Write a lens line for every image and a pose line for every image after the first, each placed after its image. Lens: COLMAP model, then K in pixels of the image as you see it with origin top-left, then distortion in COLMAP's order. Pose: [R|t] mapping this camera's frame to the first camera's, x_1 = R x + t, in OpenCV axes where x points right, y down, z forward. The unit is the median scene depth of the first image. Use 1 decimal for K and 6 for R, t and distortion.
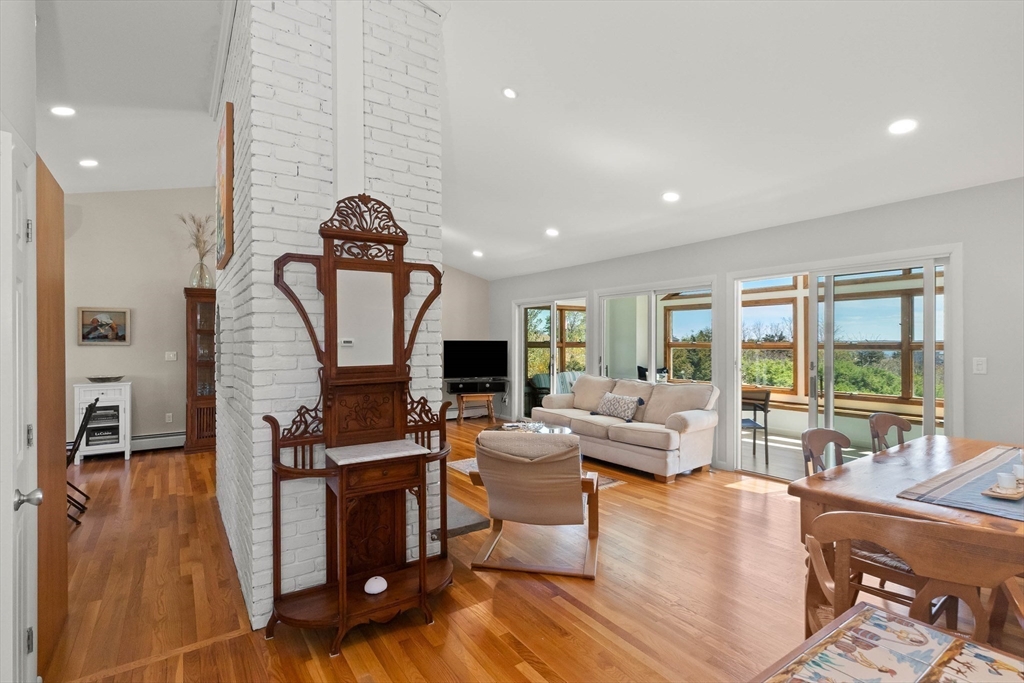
lens RADIAL K [[473.9, 0, 523.8], [0, 473.9, 343.5], [0, 0, 1]] dist [0.012542, -0.001614]
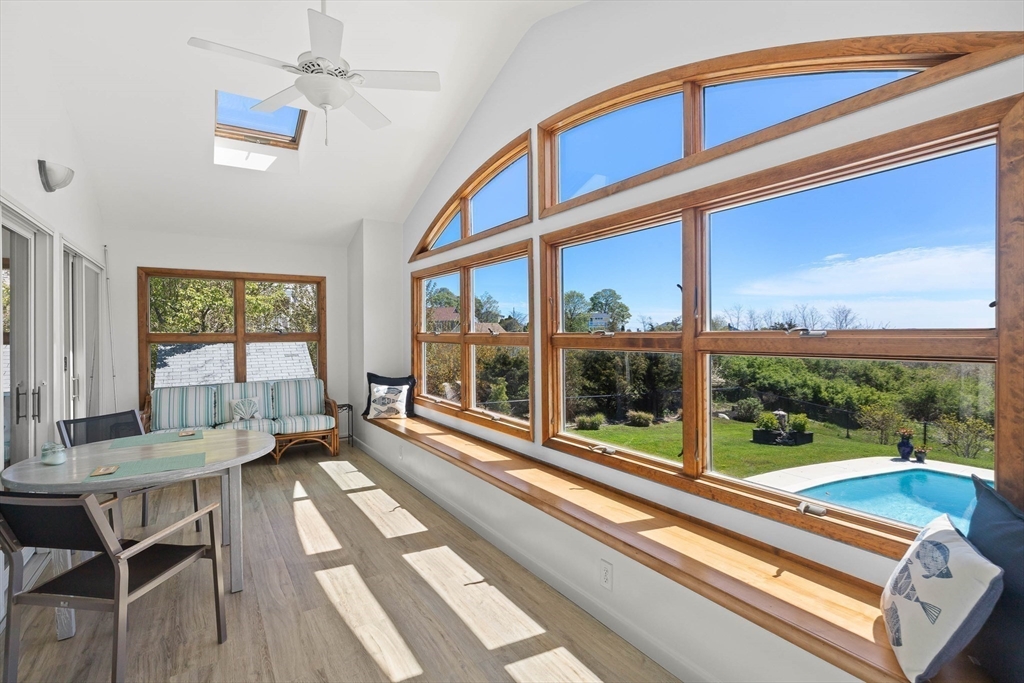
lens RADIAL K [[496.7, 0, 504.5], [0, 496.7, 336.3], [0, 0, 1]] dist [0.000932, 0.000022]
pose [[0.999496, -0.002161, -0.031675, 0.635845], [0.002387, 0.999972, 0.007121, -0.003252], [0.031658, -0.007193, 0.999473, 0.562659]]
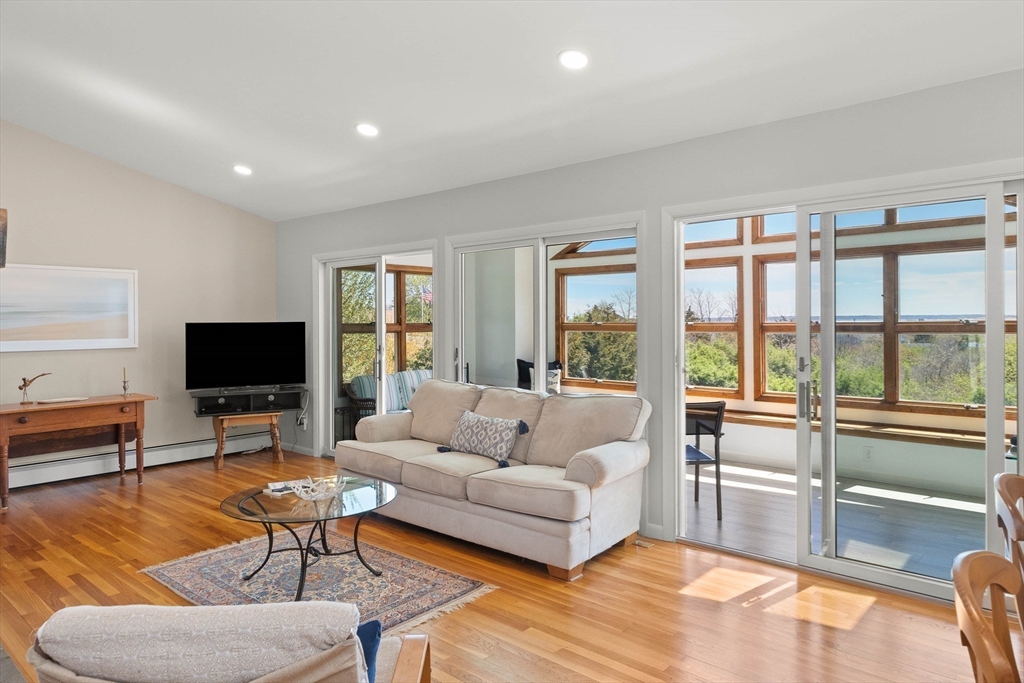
lens RADIAL K [[643.4, 0, 507.6], [0, 643.4, 324.2], [0, 0, 1]] dist [-0.002147, 0.001154]
pose [[0.975722, -0.006616, 0.218912, 0.047214], [0.006022, 0.999976, 0.003378, -0.005863], [-0.218929, -0.001978, 0.975739, 0.195815]]
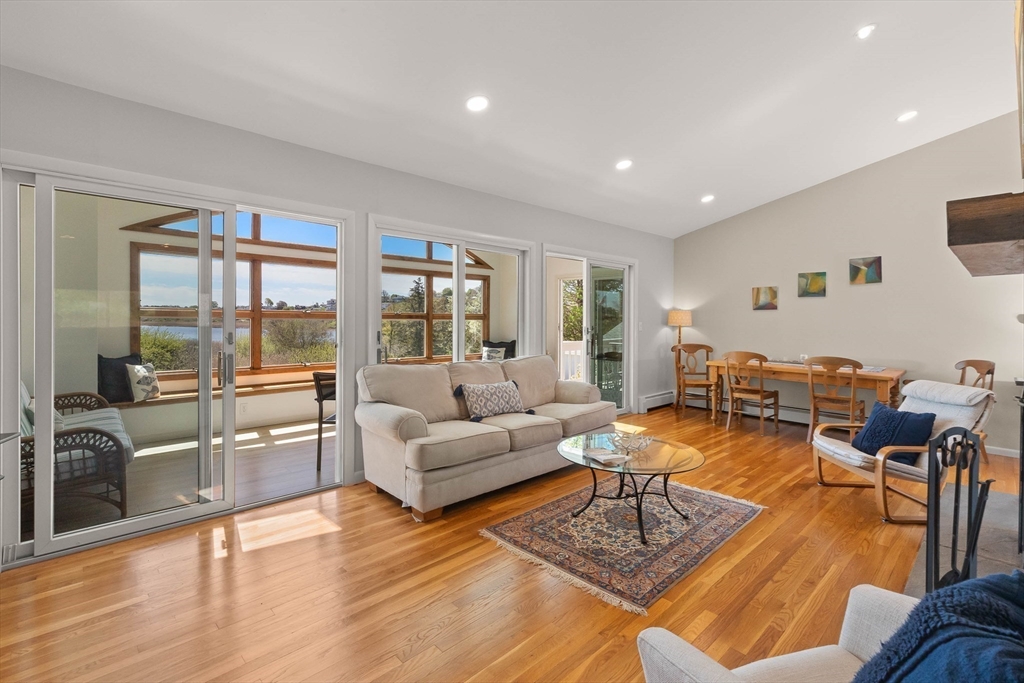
lens RADIAL K [[473.9, 0, 519.1], [0, 473.9, 322.0], [0, 0, 1]] dist [0.012542, -0.001614]
pose [[-0.148056, -0.014205, 0.988877, -0.429592], [-0.013020, 0.999838, 0.012413, 0.006824], [-0.988893, -0.011037, -0.148217, 0.915044]]
